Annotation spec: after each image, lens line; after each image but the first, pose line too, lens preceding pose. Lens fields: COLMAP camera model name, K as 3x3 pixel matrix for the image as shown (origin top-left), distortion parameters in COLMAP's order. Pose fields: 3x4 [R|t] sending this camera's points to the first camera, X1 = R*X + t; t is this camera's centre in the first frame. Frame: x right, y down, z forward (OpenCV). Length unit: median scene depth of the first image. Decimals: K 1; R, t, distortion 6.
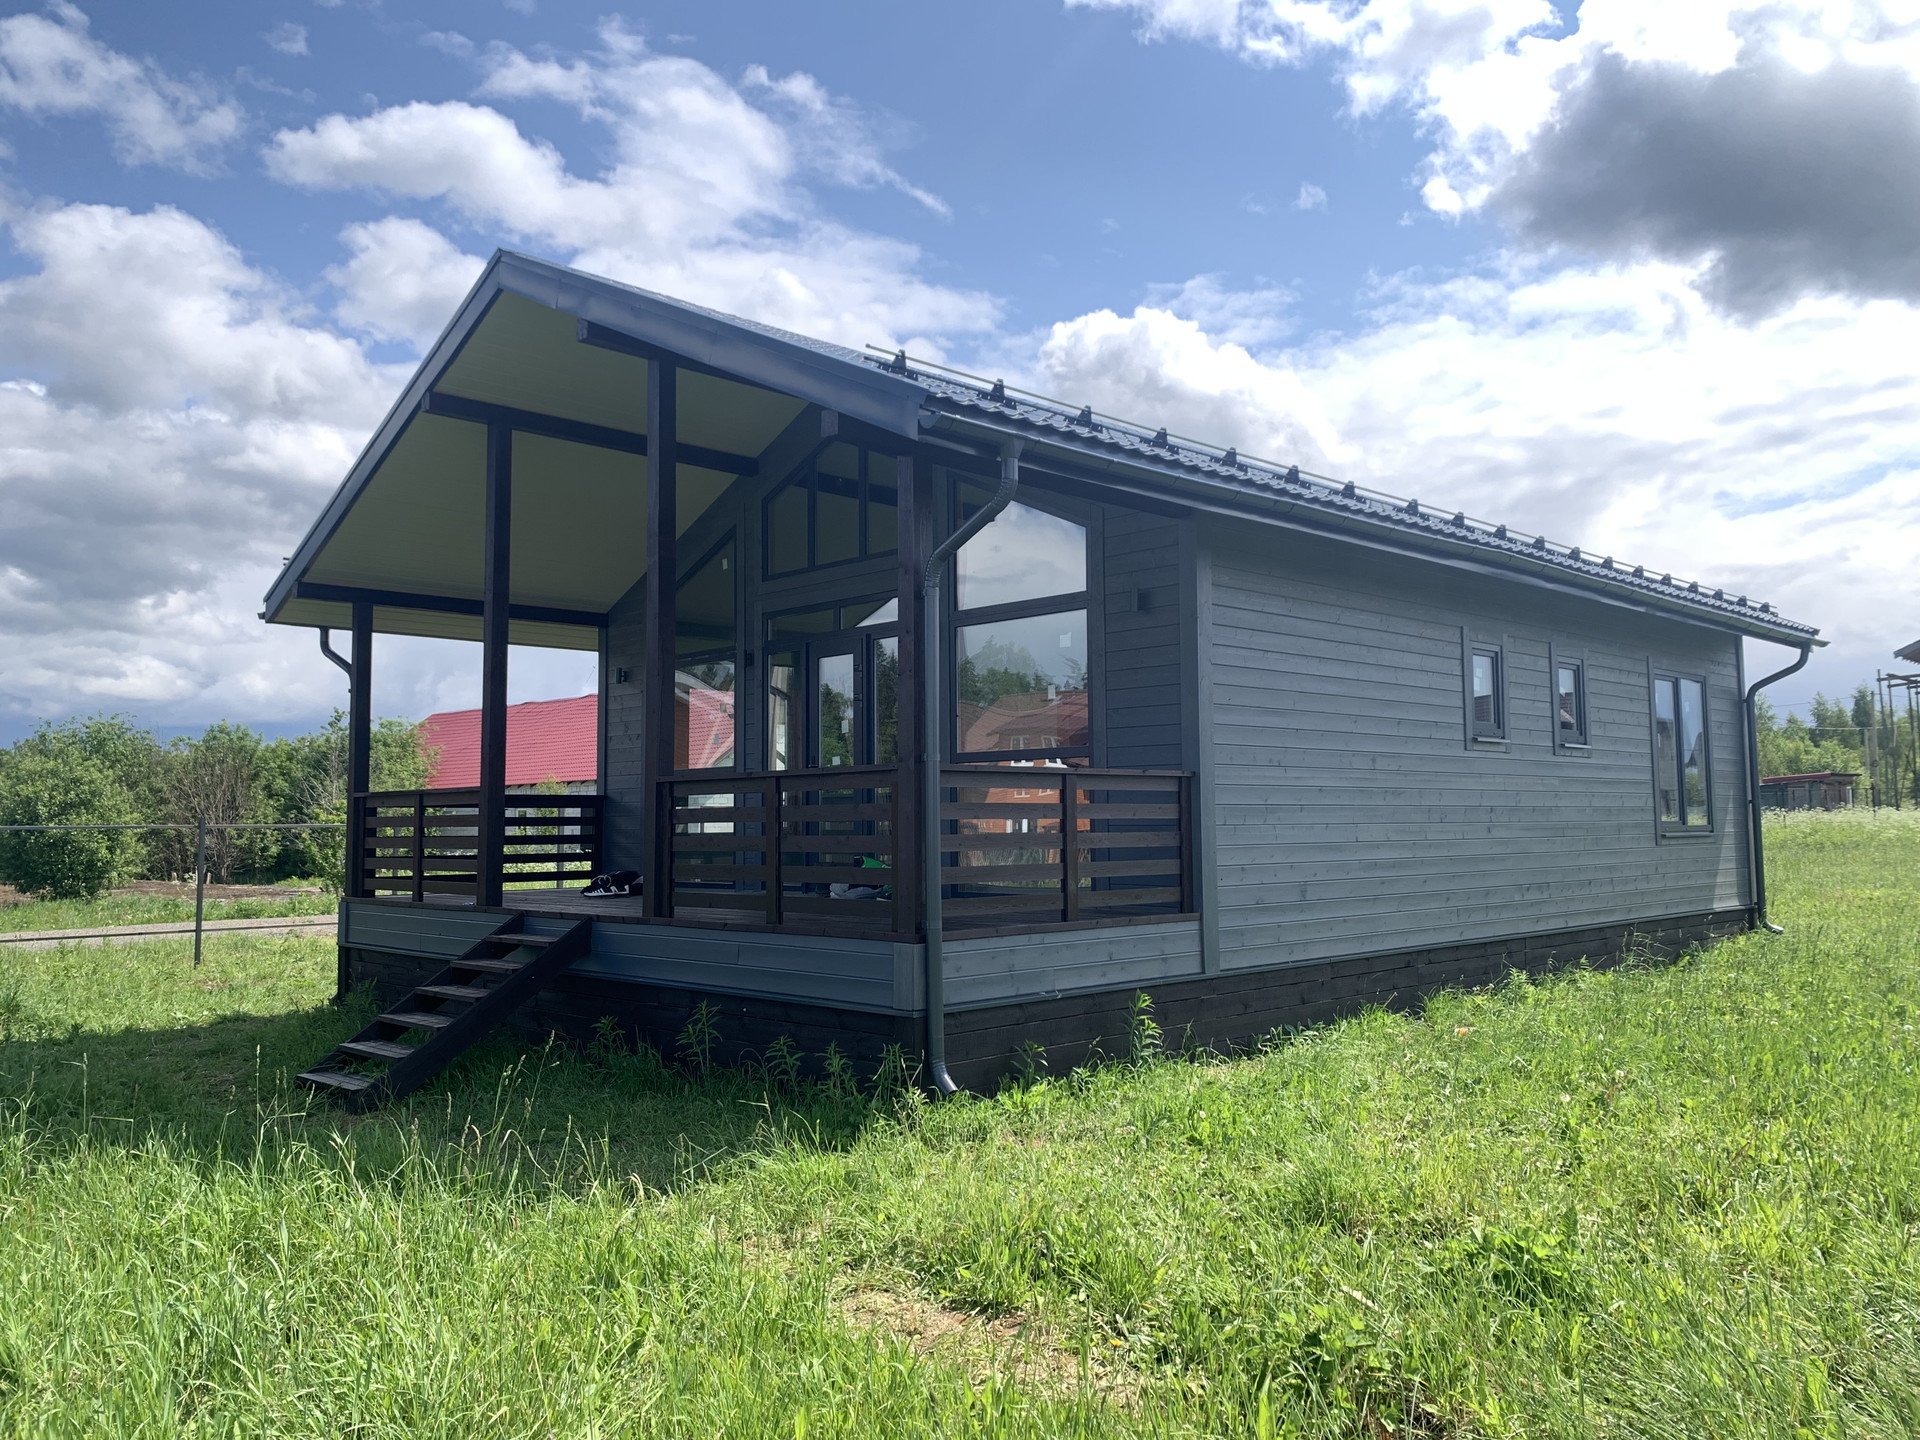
lens RADIAL K [[1454.2, 0, 960.0], [0, 1454.2, 720.0], [0, 0, 1]] dist [-0.007114, -0.005225]
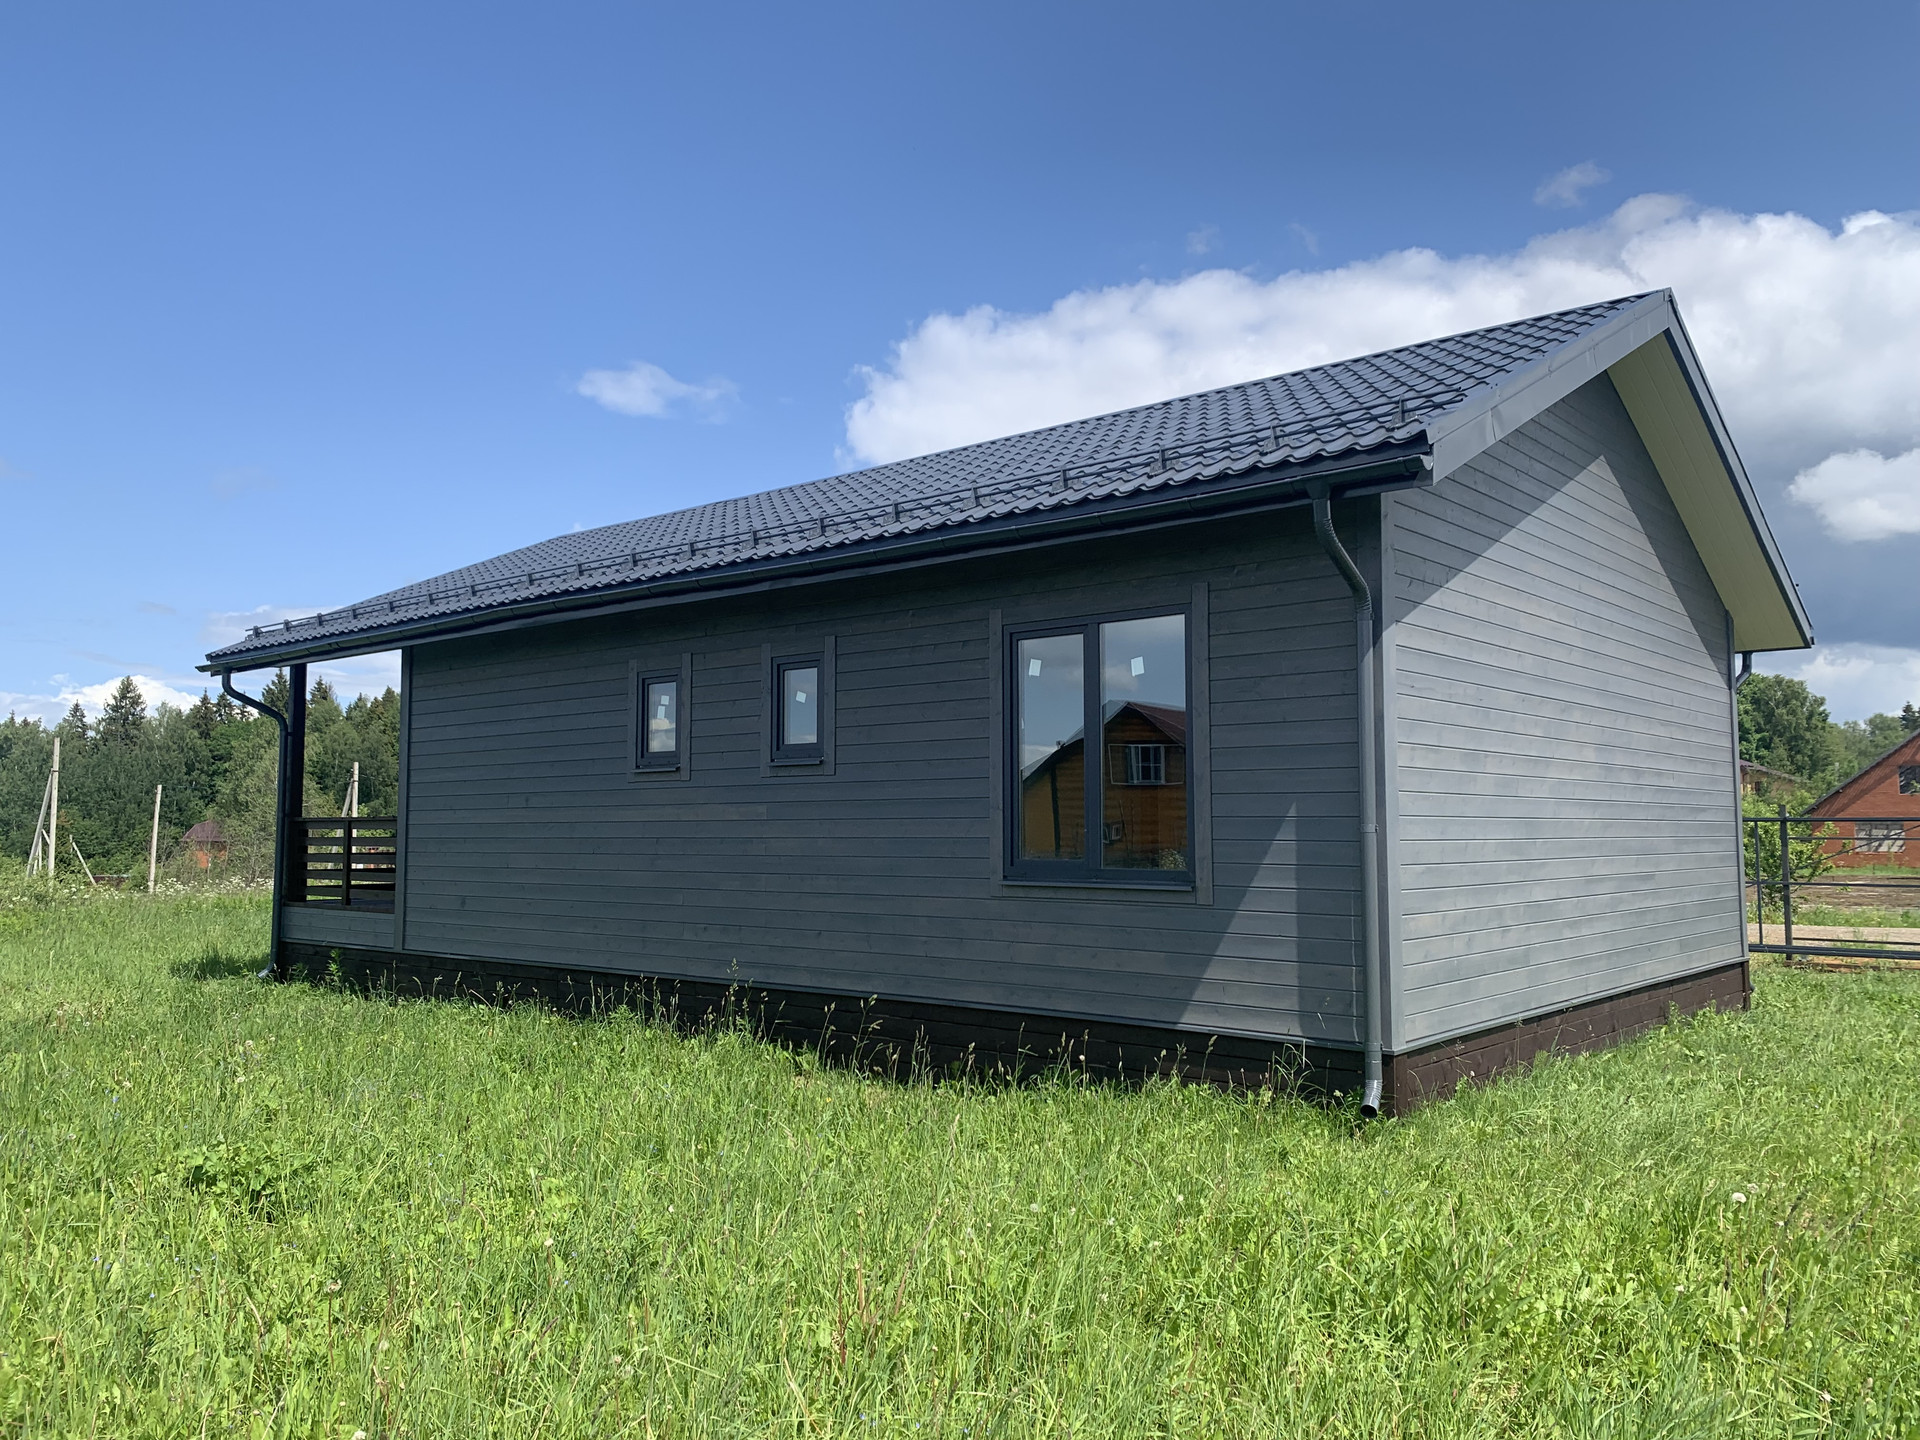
lens RADIAL K [[1454.2, 0, 960.0], [0, 1454.2, 720.0], [0, 0, 1]] dist [-0.007114, -0.005225]
pose [[0.091326, -0.062854, -0.993835, 1.896343], [0.075867, 0.995545, -0.055990, 0.071608], [0.992927, -0.070286, 0.095688, 1.571555]]
